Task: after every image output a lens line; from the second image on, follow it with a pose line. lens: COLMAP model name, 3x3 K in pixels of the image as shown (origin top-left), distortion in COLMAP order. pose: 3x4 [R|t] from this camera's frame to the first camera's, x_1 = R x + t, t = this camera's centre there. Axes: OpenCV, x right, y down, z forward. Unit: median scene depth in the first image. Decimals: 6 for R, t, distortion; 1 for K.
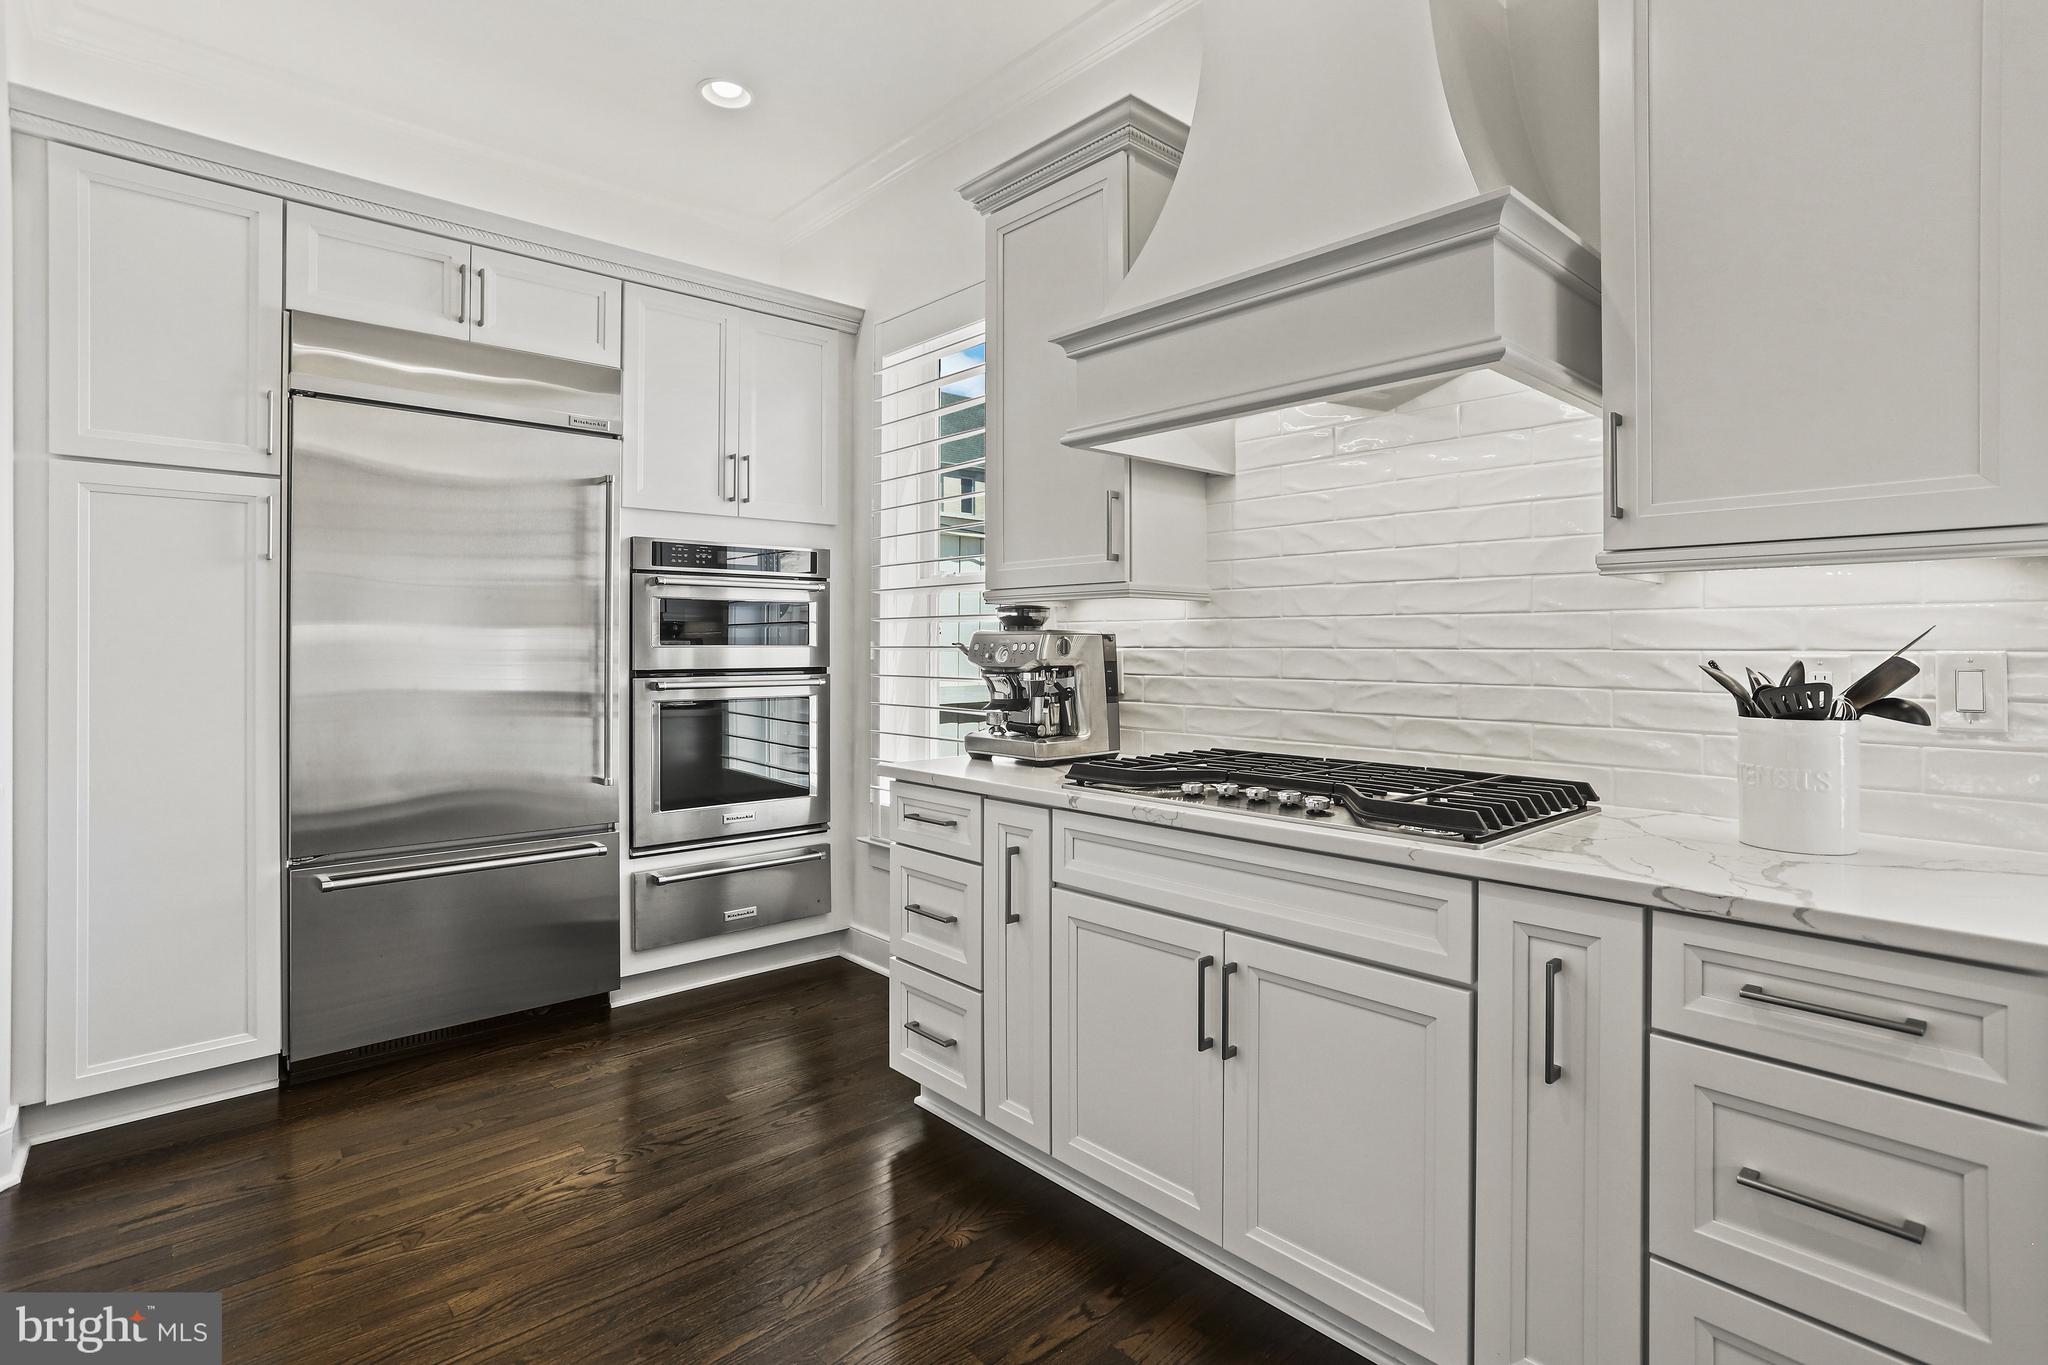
lens RADIAL K [[1004.7, 0, 1028.6], [0, 1004.7, 635.6], [0, 0, 1]] dist [-0.039954, 0.018296]
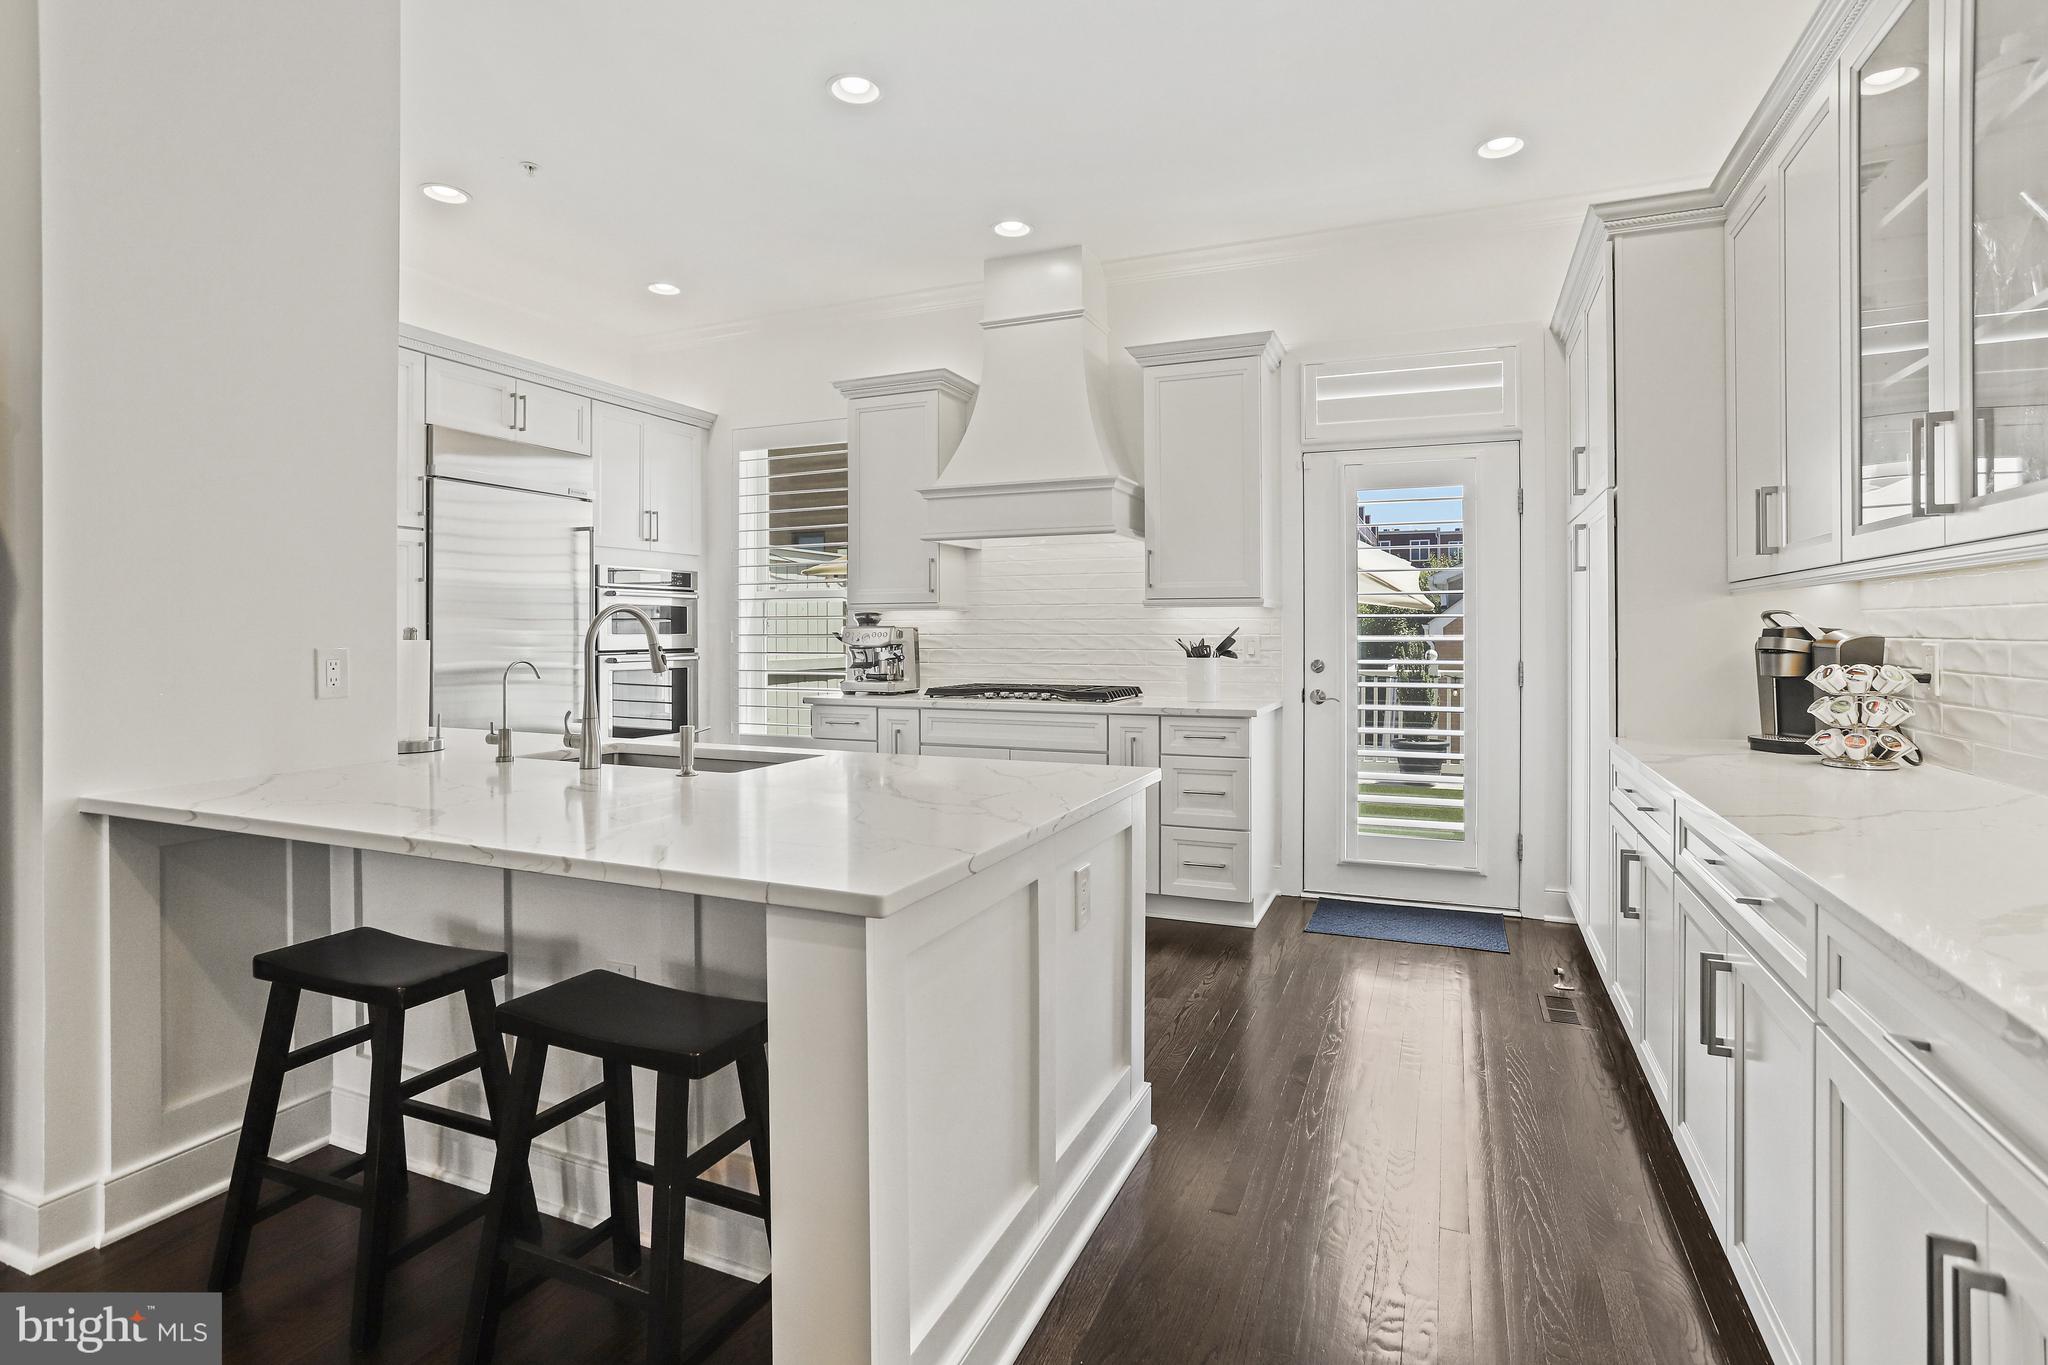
lens RADIAL K [[1004.7, 0, 1022.0], [0, 1004.7, 630.3], [0, 0, 1]] dist [-0.039954, 0.018296]
pose [[0.907202, -0.001477, 0.420692, -0.573442], [-0.001826, 0.999971, 0.007447, -0.011527], [-0.420691, -0.007524, 0.907173, -0.879241]]
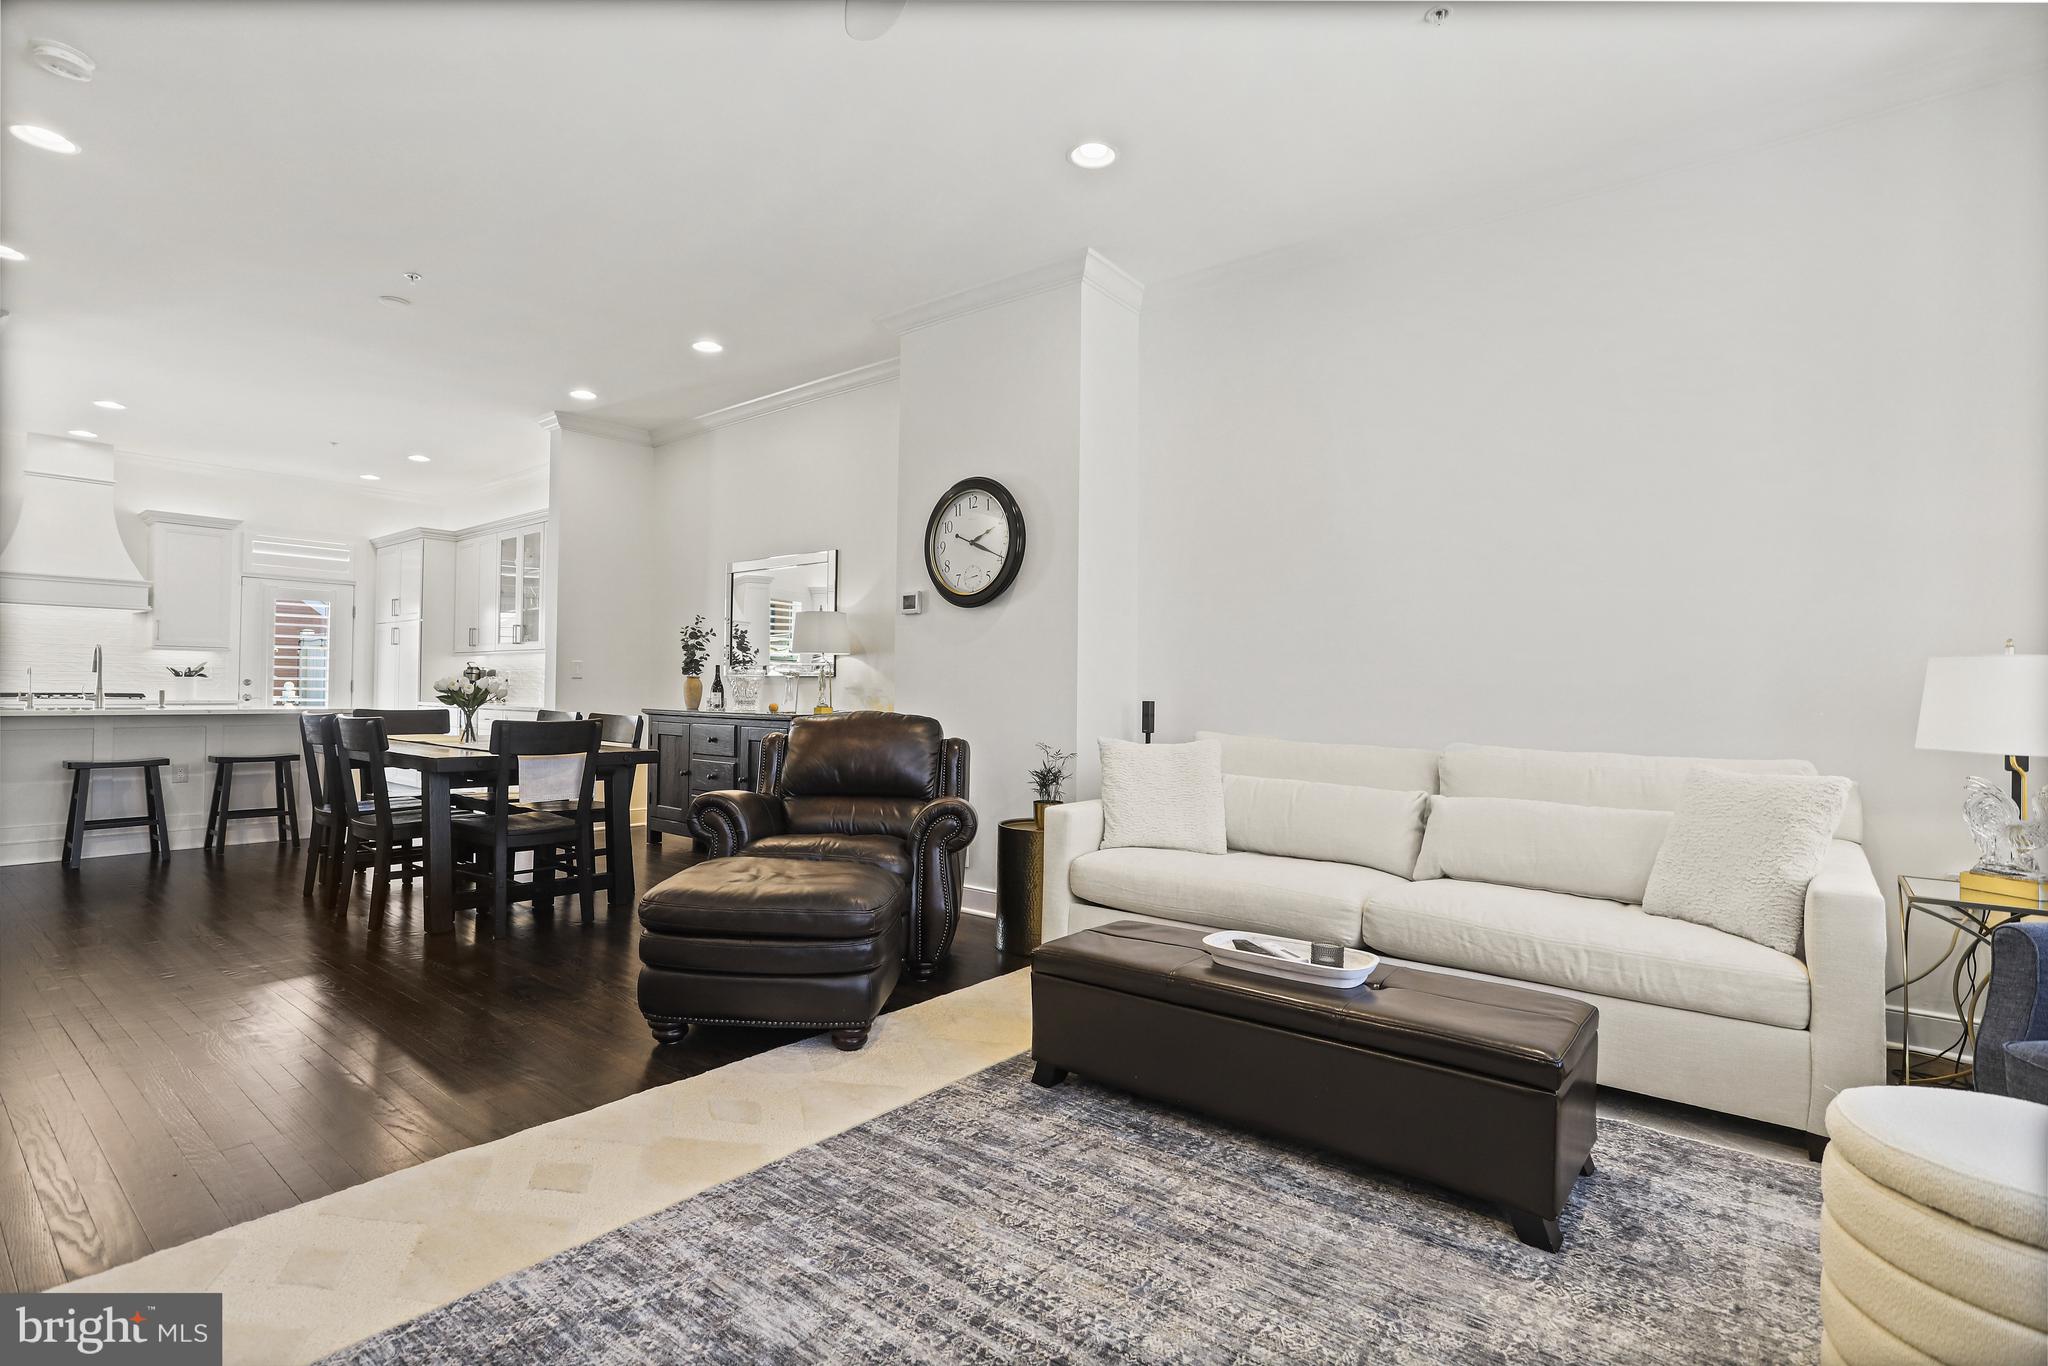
lens RADIAL K [[1022.9, 0, 1020.5], [0, 1022.9, 684.4], [0, 0, 1]] dist [0.006786, 0.001760]
pose [[-0.119775, 0.007627, 0.992772, -3.345620], [-0.020819, 0.999731, -0.010192, 0.051290], [-0.992583, -0.021889, -0.119584, -1.805139]]
